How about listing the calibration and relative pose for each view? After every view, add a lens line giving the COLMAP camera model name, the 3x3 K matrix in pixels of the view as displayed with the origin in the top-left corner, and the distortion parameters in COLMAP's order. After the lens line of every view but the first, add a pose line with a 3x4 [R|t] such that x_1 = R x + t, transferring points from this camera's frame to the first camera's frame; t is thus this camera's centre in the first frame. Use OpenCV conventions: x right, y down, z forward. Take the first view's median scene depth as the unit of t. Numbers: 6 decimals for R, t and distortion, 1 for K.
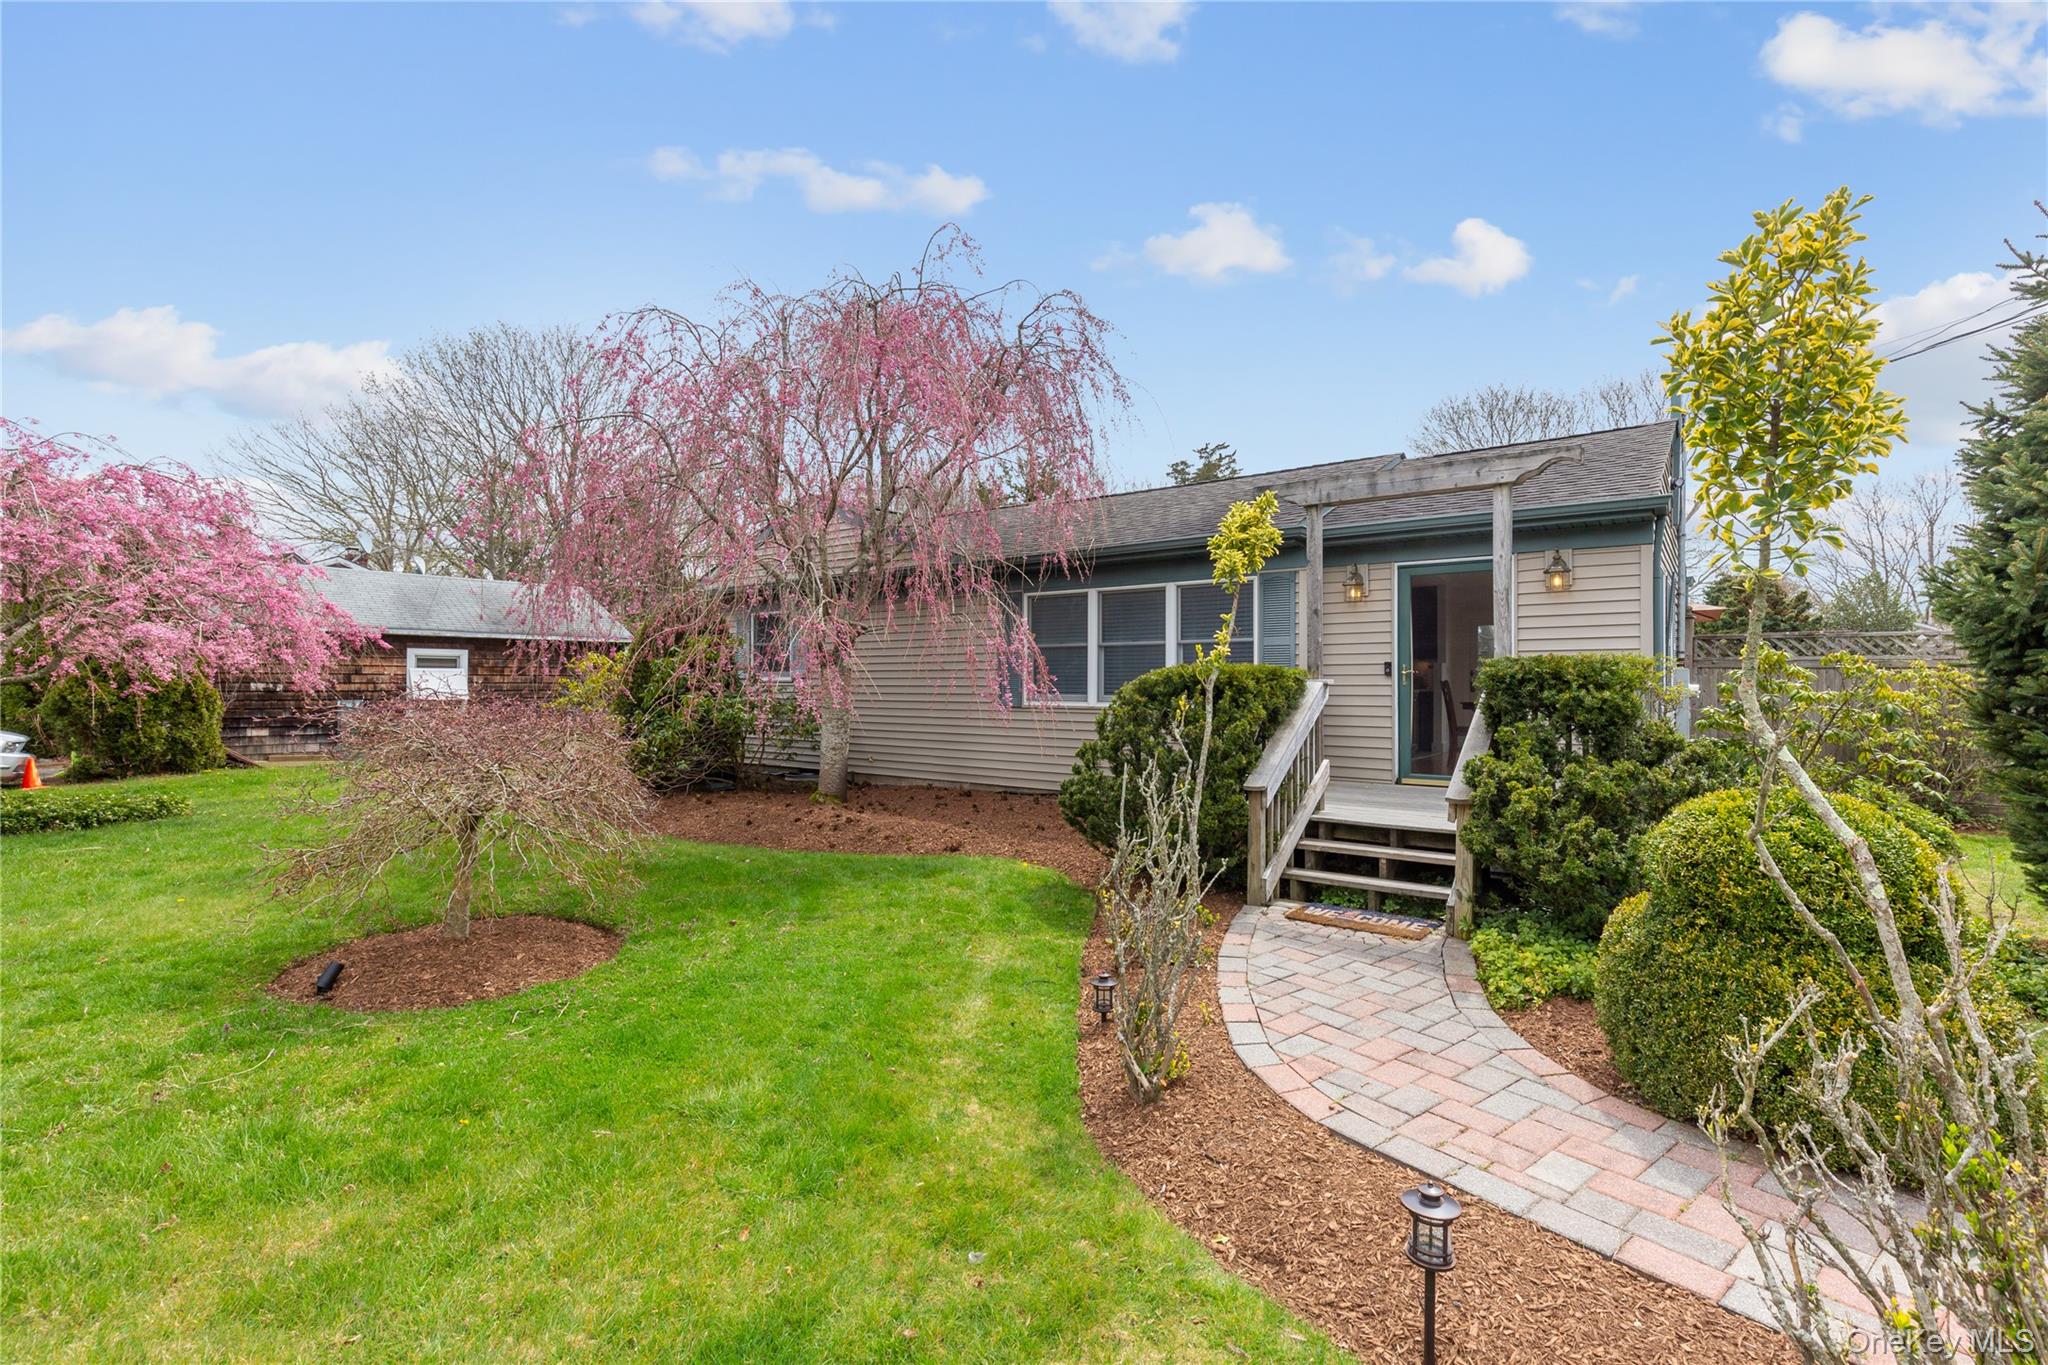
lens RADIAL K [[915.8, 0, 1048.6], [0, 915.8, 680.2], [0, 0, 1]] dist [0.000845, 0.000012]
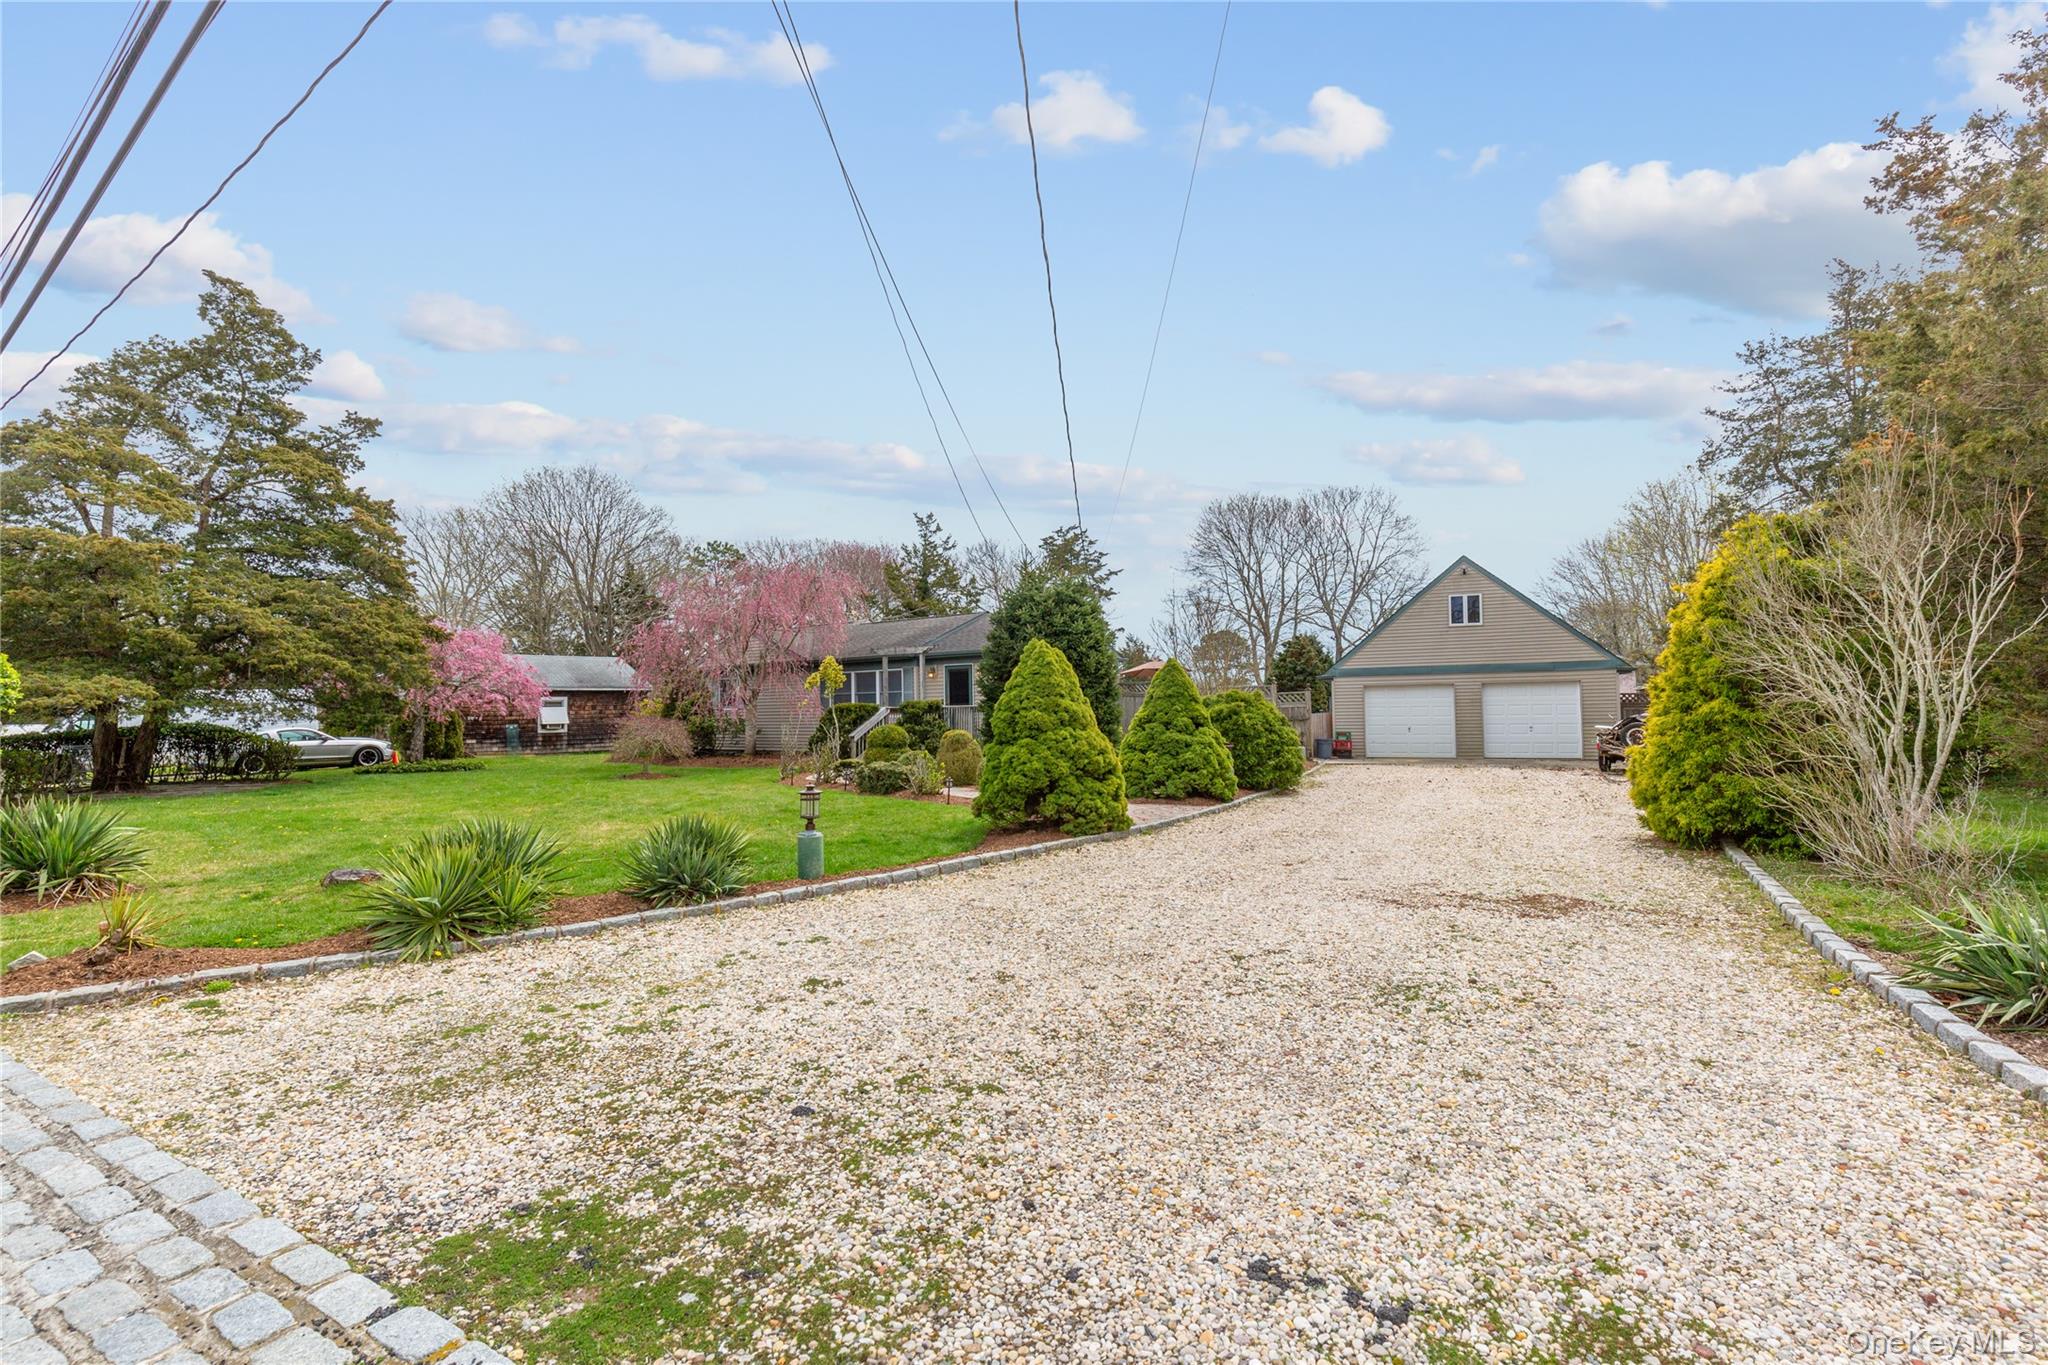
lens RADIAL K [[936.0, 0, 1024.0], [0, 936.0, 682.5], [0, 0, 1]] dist [0.000237, 0.000100]
pose [[0.999861, -0.016248, 0.003783, 0.608121], [0.016342, 0.999520, -0.026323, 0.006898], [-0.003354, 0.026381, 0.999646, -1.896450]]
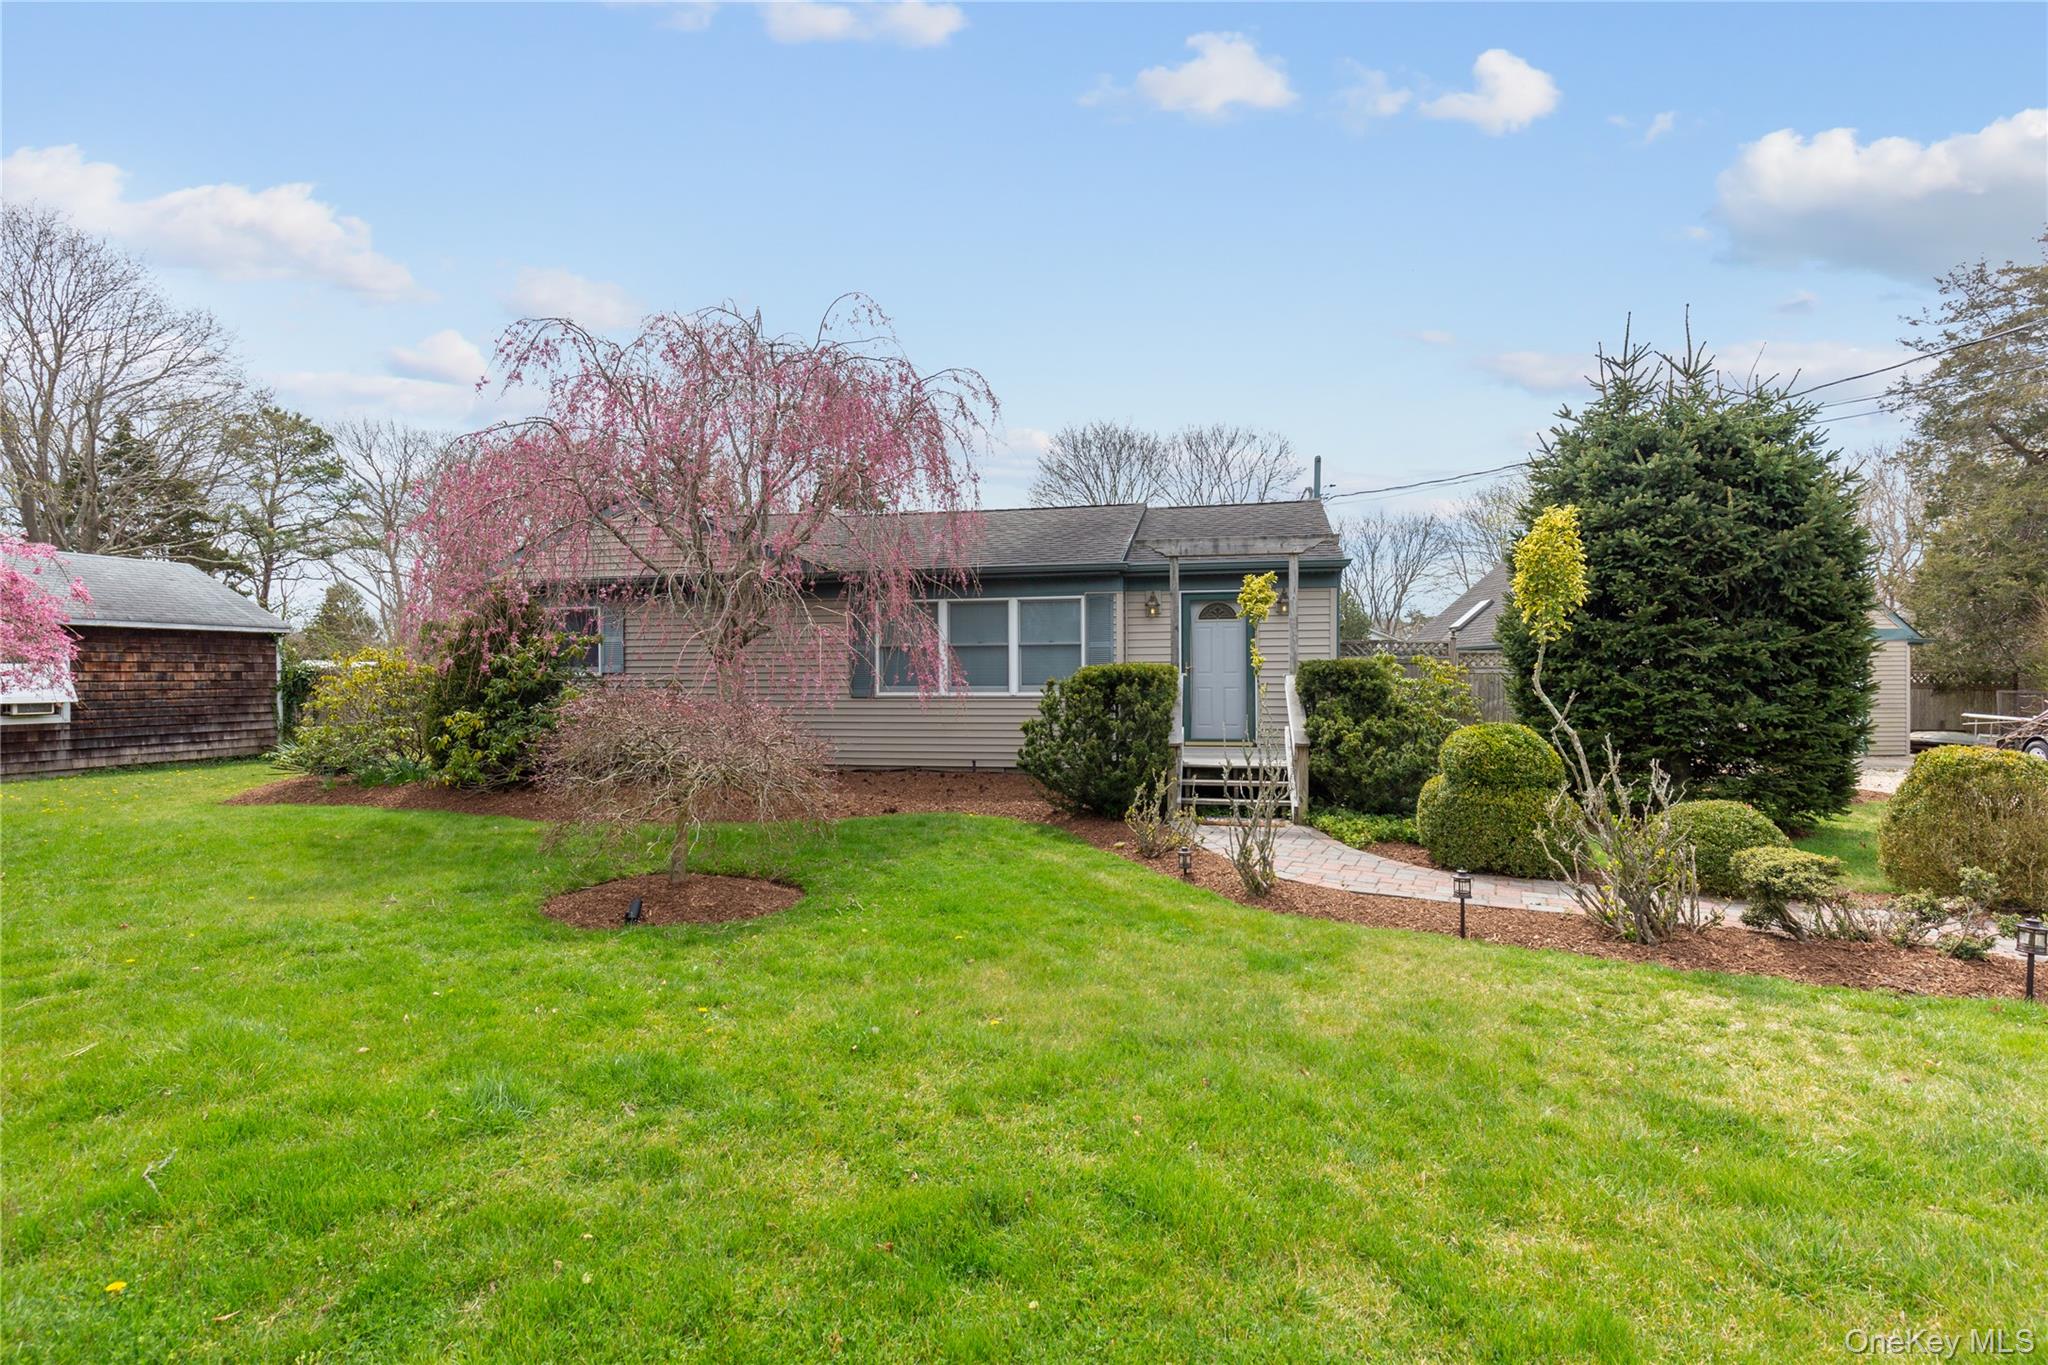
lens RADIAL K [[936.0, 0, 1024.0], [0, 936.0, 682.5], [0, 0, 1]] dist [0.000237, 0.000100]
pose [[0.910583, -0.009499, 0.413218, -0.430767], [0.005008, 0.999916, 0.011948, -0.004429], [-0.413297, -0.008810, 0.910554, -0.216433]]
